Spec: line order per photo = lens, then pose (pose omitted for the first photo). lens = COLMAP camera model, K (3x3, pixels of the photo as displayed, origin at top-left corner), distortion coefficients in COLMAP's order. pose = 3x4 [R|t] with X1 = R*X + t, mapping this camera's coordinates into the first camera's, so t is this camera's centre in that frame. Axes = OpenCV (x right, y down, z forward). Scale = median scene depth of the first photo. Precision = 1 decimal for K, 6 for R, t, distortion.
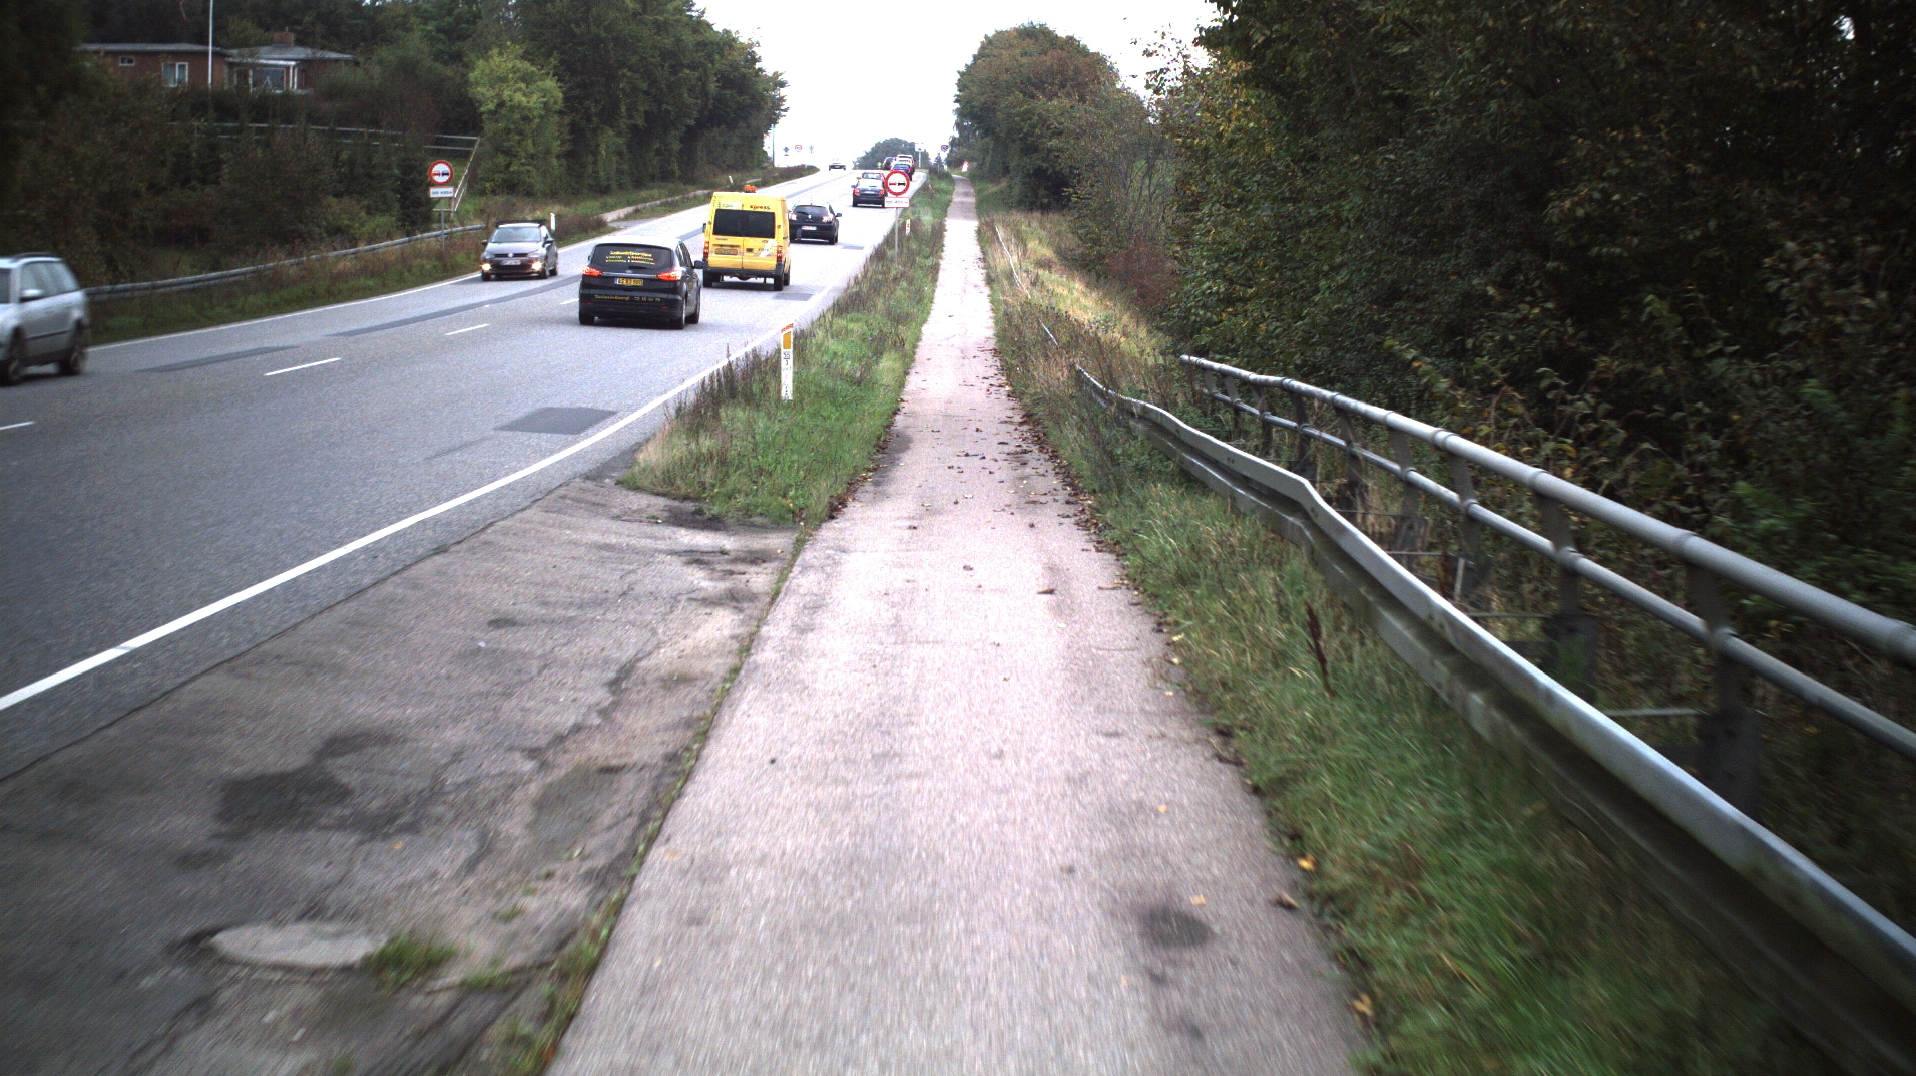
lens RADIAL K [[5102.6, 0, 959.6], [0, 5102.6, 526.4], [0, 0, 1]] dist [-0.323246, 0.000000]
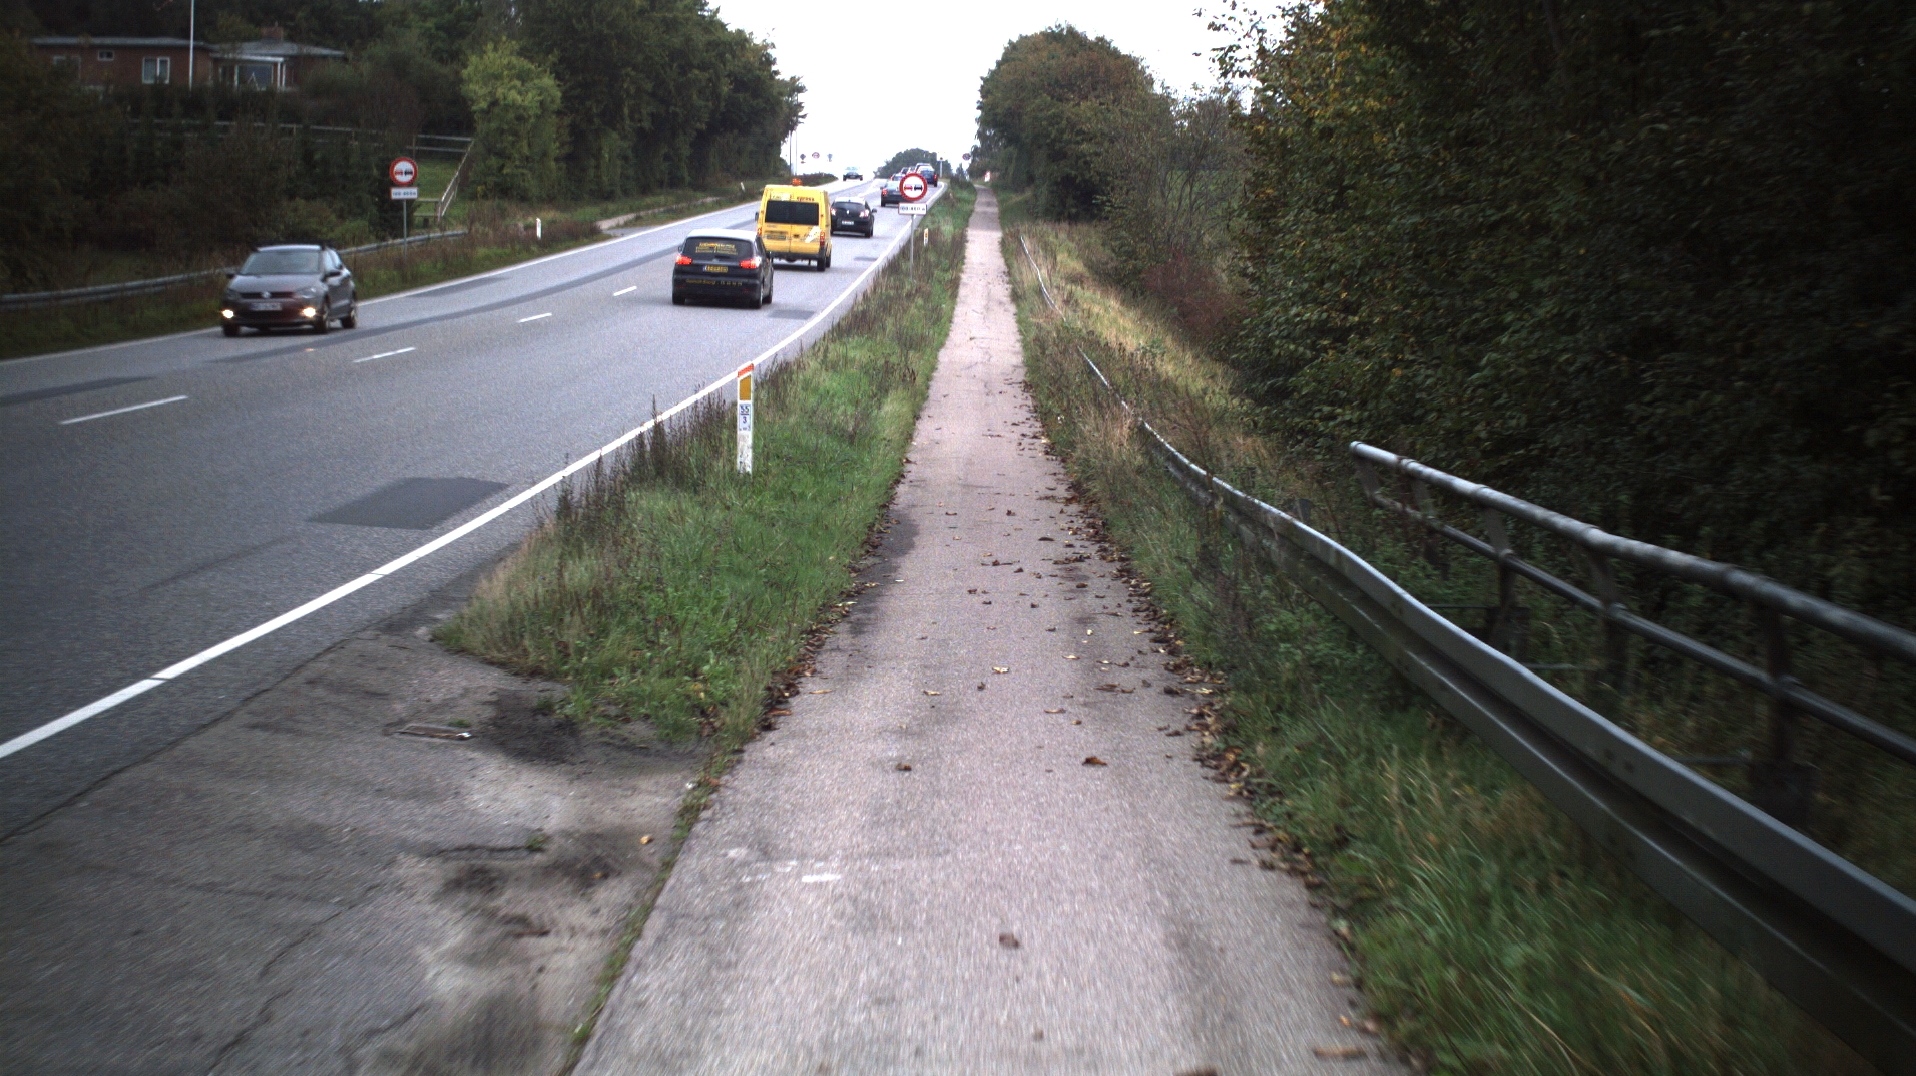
lens RADIAL K [[5102.6, 0, 956.1], [0, 5102.6, 550.0], [0, 0, 1]] dist [-0.323246, 0.000000]
pose [[0.999949, 0.009143, -0.004296, -0.000534], [-0.009133, 0.999956, 0.002303, -0.009790], [0.004317, -0.002264, 0.999988, 0.176899]]
